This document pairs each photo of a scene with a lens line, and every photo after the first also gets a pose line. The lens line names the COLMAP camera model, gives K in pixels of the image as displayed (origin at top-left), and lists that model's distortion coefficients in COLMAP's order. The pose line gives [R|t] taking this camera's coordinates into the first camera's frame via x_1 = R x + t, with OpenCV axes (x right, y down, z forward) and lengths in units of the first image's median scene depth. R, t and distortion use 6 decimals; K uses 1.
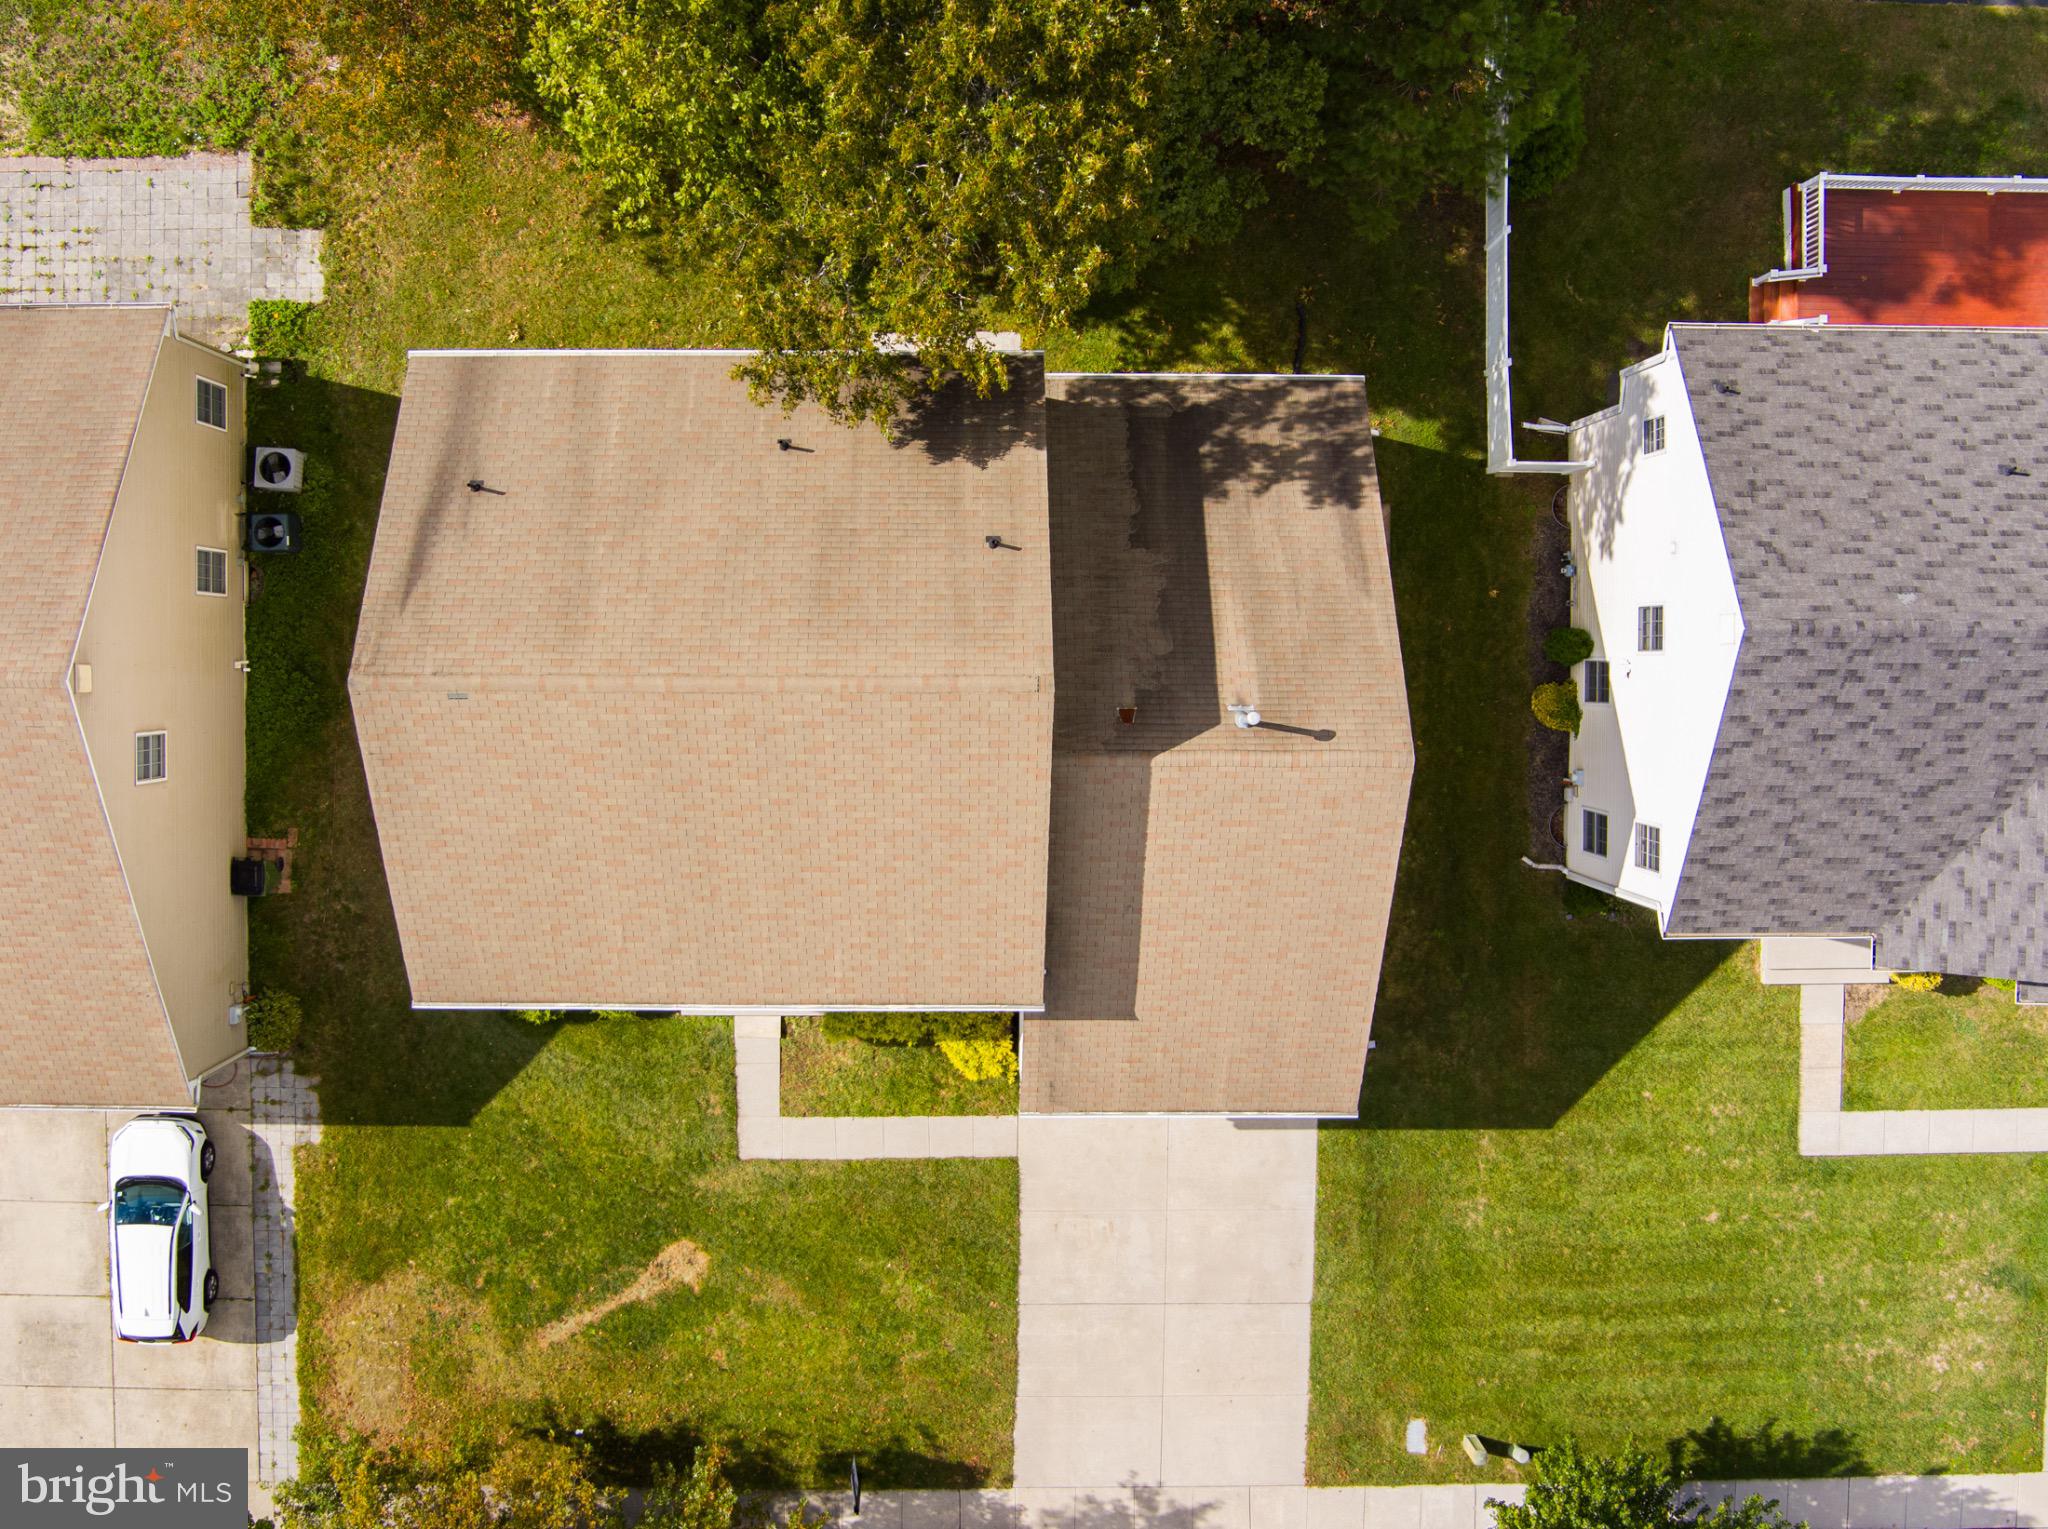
lens RADIAL K [[1969.1, 0, 918.3], [0, 1969.1, 764.5], [0, 0, 1]] dist [-0.067550, -0.001943]
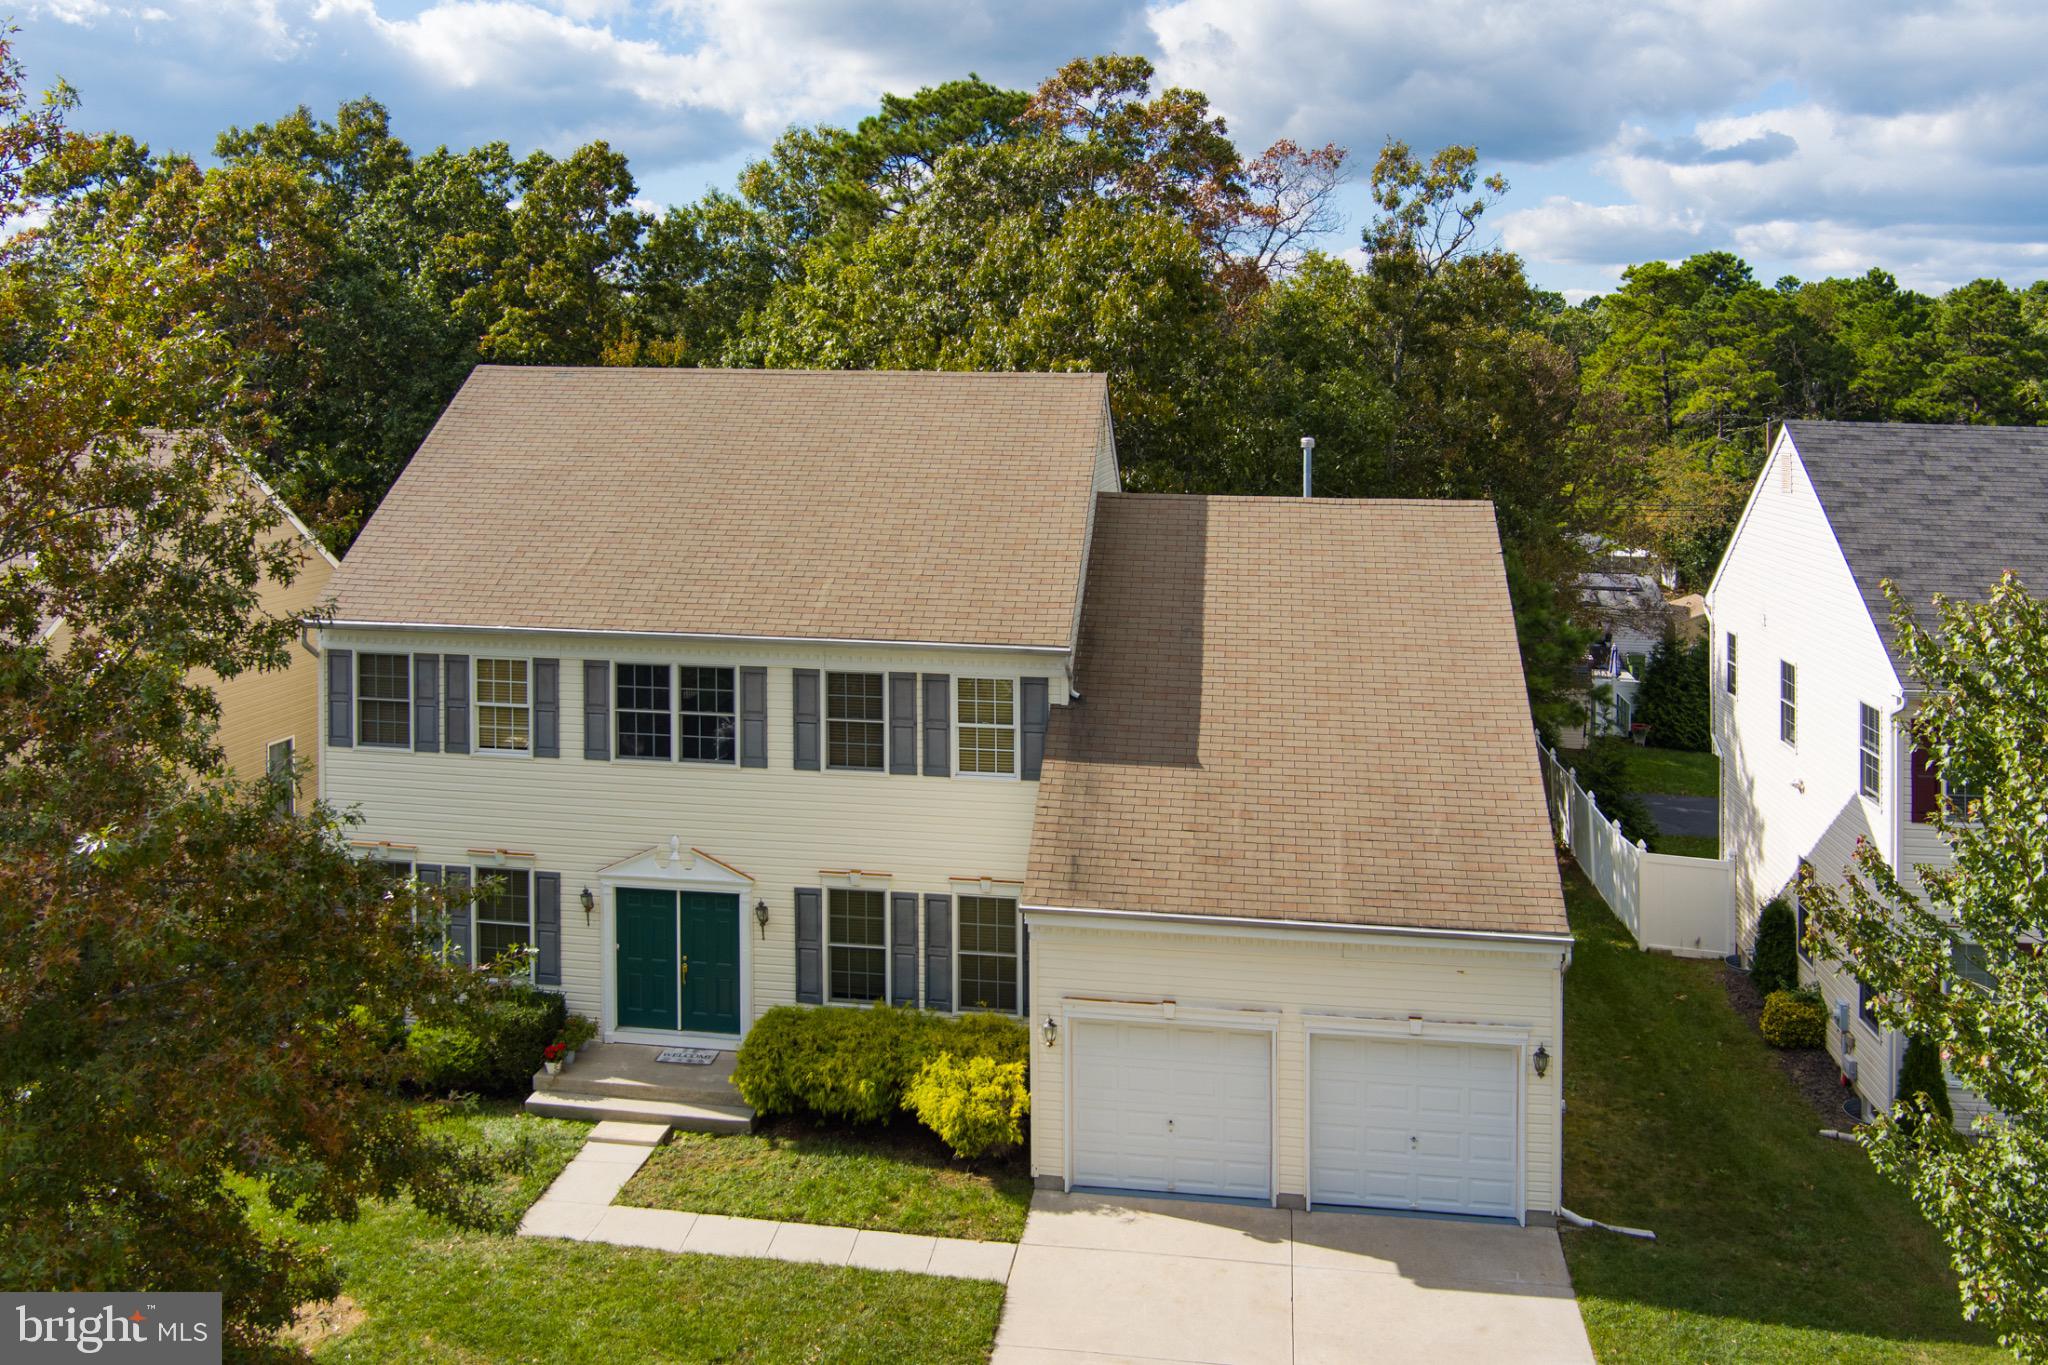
lens RADIAL K [[1572.2, 0, 986.6], [0, 1572.2, 649.2], [0, 0, 1]] dist [-0.056252, -0.009046]
pose [[0.987034, 0.030774, -0.157536, 0.107427], [-0.158774, 0.043089, -0.986374, 0.612631], [-0.023566, 0.998597, 0.047416, 0.821373]]
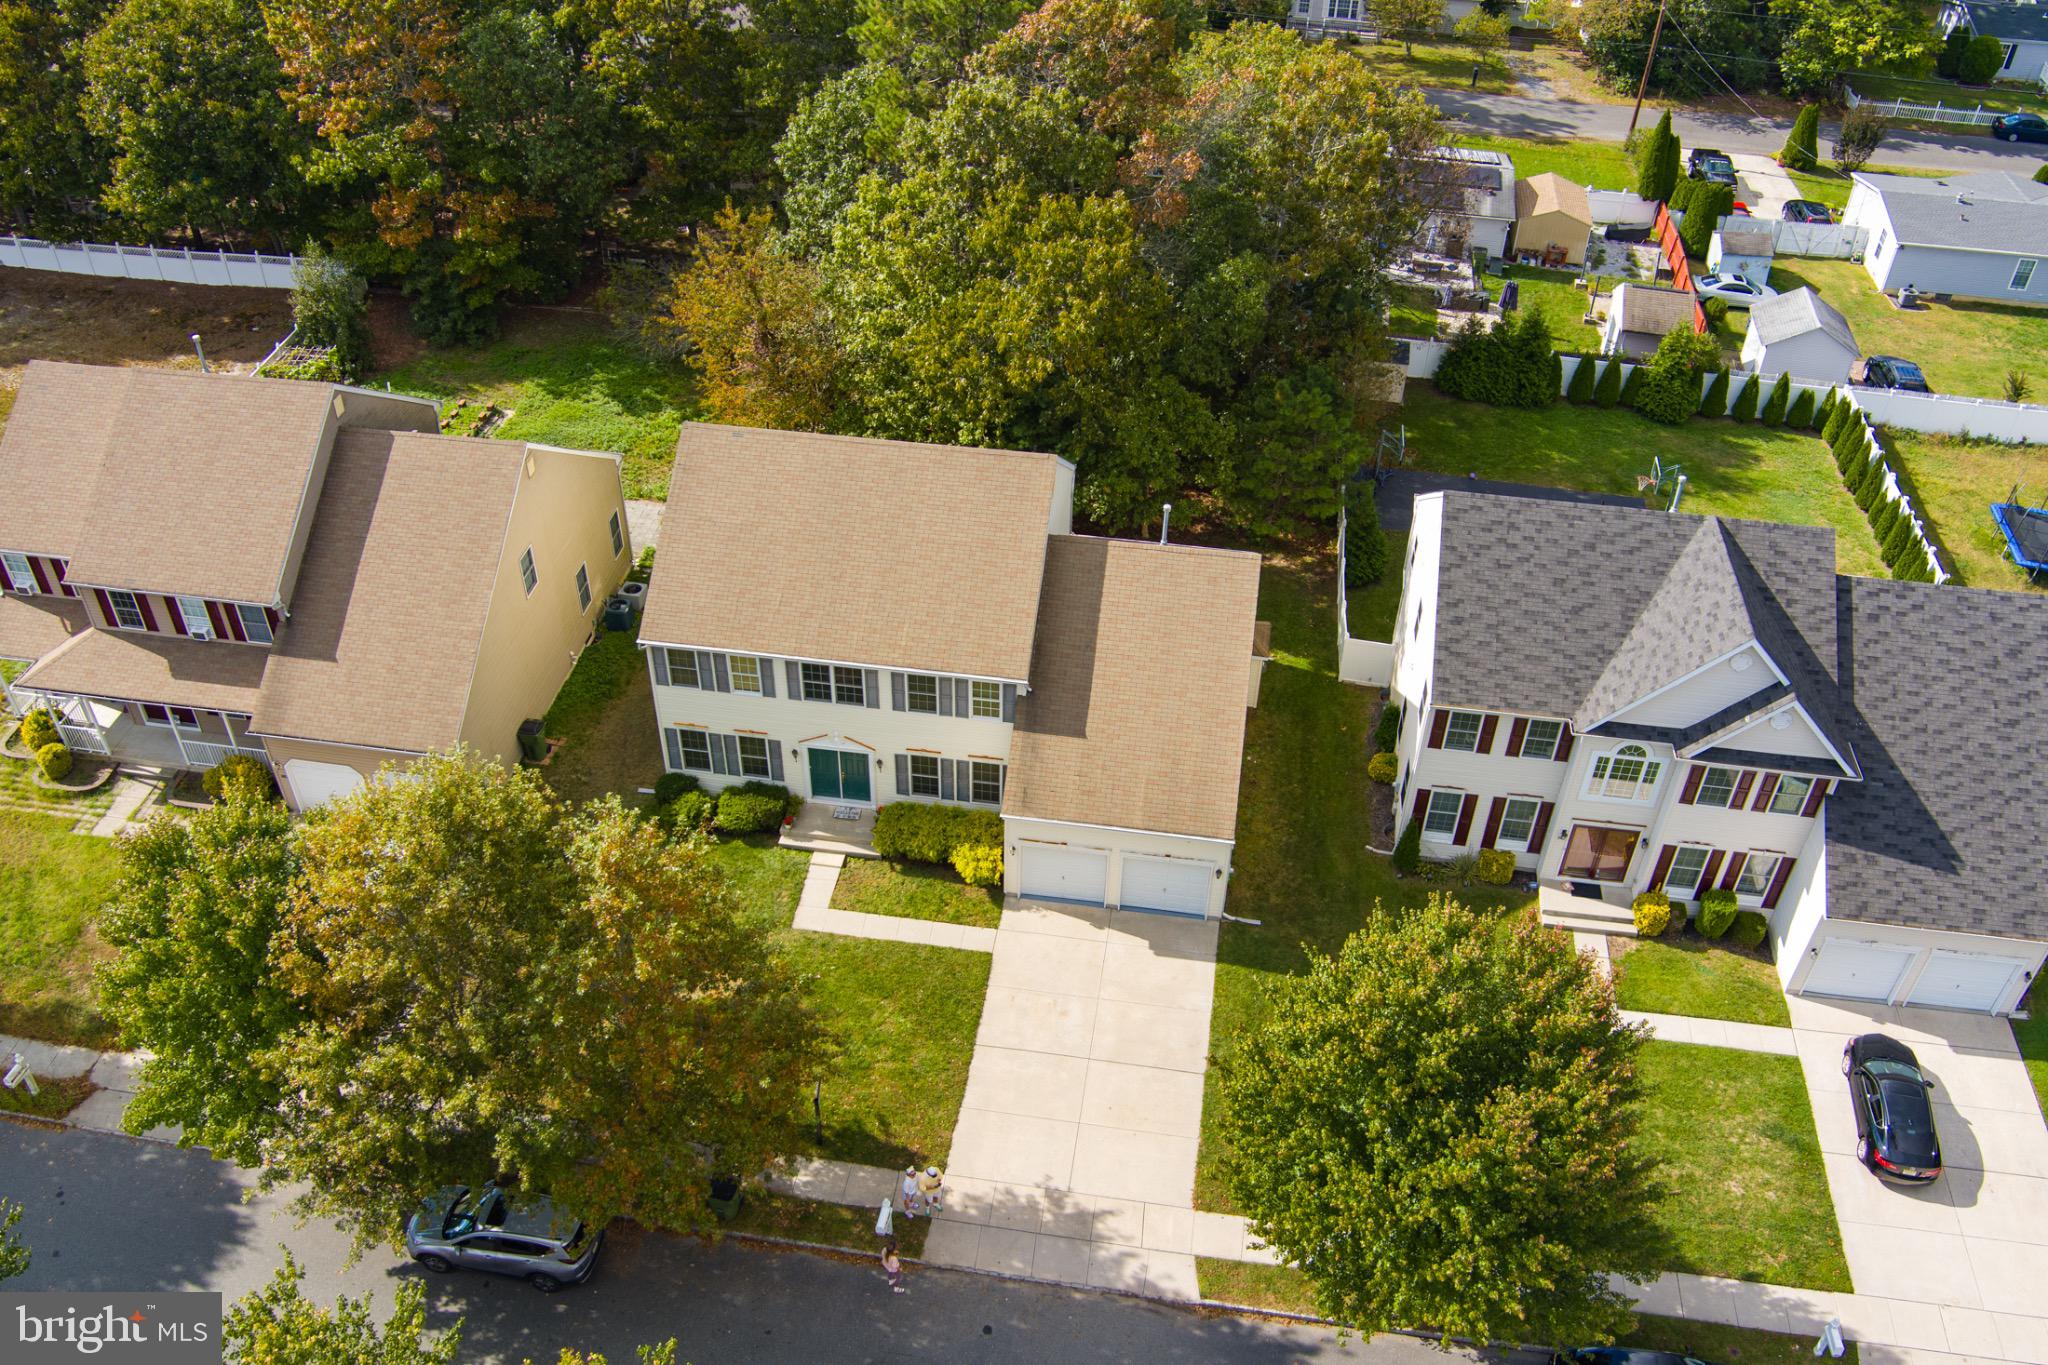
lens RADIAL K [[1572.2, 0, 986.6], [0, 1572.2, 649.2], [0, 0, 1]] dist [-0.056252, -0.009046]
pose [[0.986891, 0.125094, -0.101972, 0.131866], [-0.158401, 0.629739, -0.760485, 0.897591], [-0.030916, 0.766668, 0.641299, 0.151865]]
